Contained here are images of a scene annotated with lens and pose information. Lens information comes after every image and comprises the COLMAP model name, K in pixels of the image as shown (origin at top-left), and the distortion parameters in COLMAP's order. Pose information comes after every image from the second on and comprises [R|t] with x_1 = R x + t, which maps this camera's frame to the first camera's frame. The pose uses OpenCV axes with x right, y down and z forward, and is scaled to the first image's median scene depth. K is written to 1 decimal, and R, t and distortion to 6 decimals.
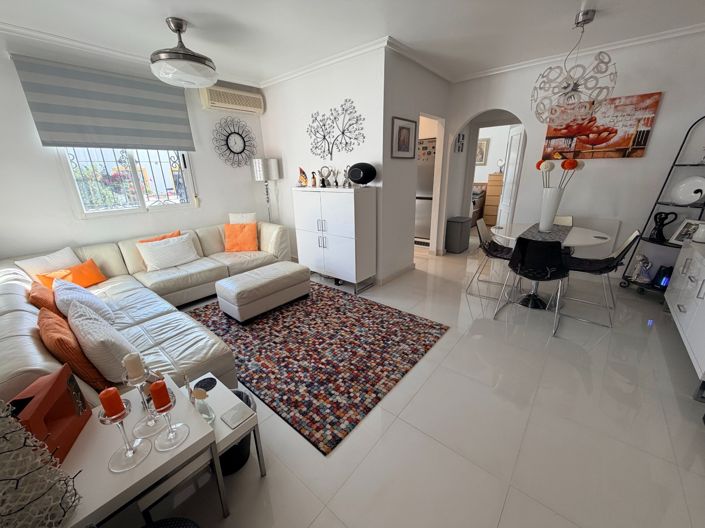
lens RADIAL K [[281.5, 0, 350.9], [0, 281.5, 265.3], [0, 0, 1]] dist [0.000249, 0.000095]
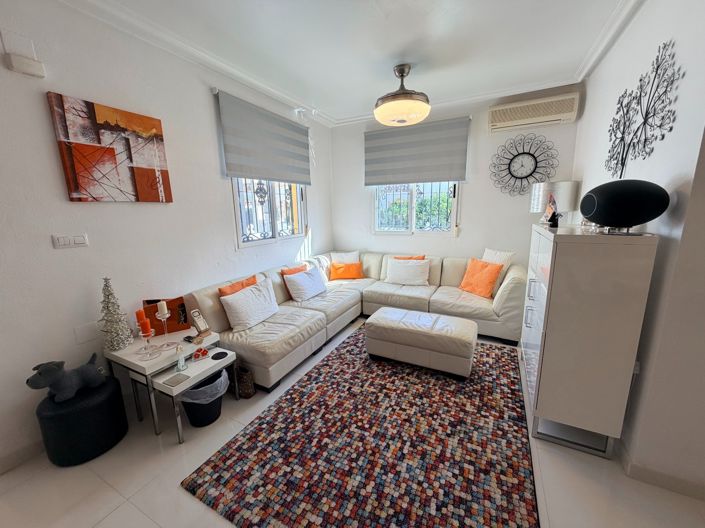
lens RADIAL K [[281.5, 0, 350.9], [0, 281.5, 265.3], [0, 0, 1]] dist [0.000249, 0.000095]
pose [[0.227580, 0.212046, -0.950391, 0.418617], [-0.297408, 0.944502, 0.139515, -0.186118], [0.927230, 0.250903, 0.278014, 0.553376]]
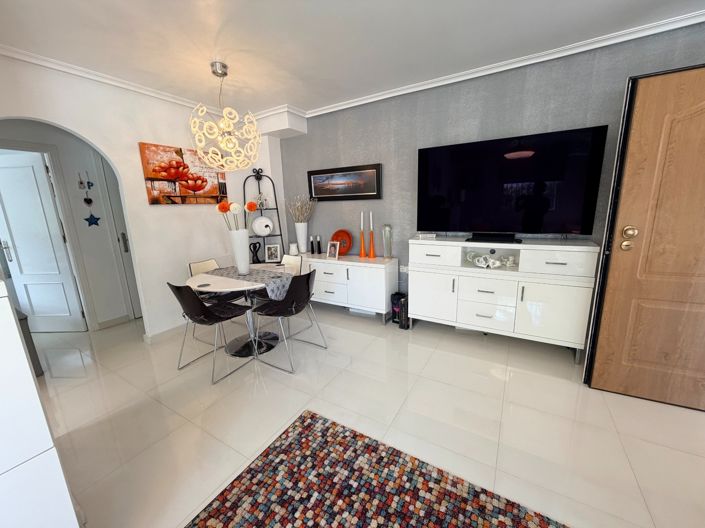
lens RADIAL K [[281.5, 0, 350.9], [0, 281.5, 265.3], [0, 0, 1]] dist [0.000249, 0.000095]
pose [[-0.157129, -0.179331, 0.971160, -0.296693], [0.353837, 0.907867, 0.224893, -0.234369], [-0.922014, 0.378969, -0.079198, 0.730268]]
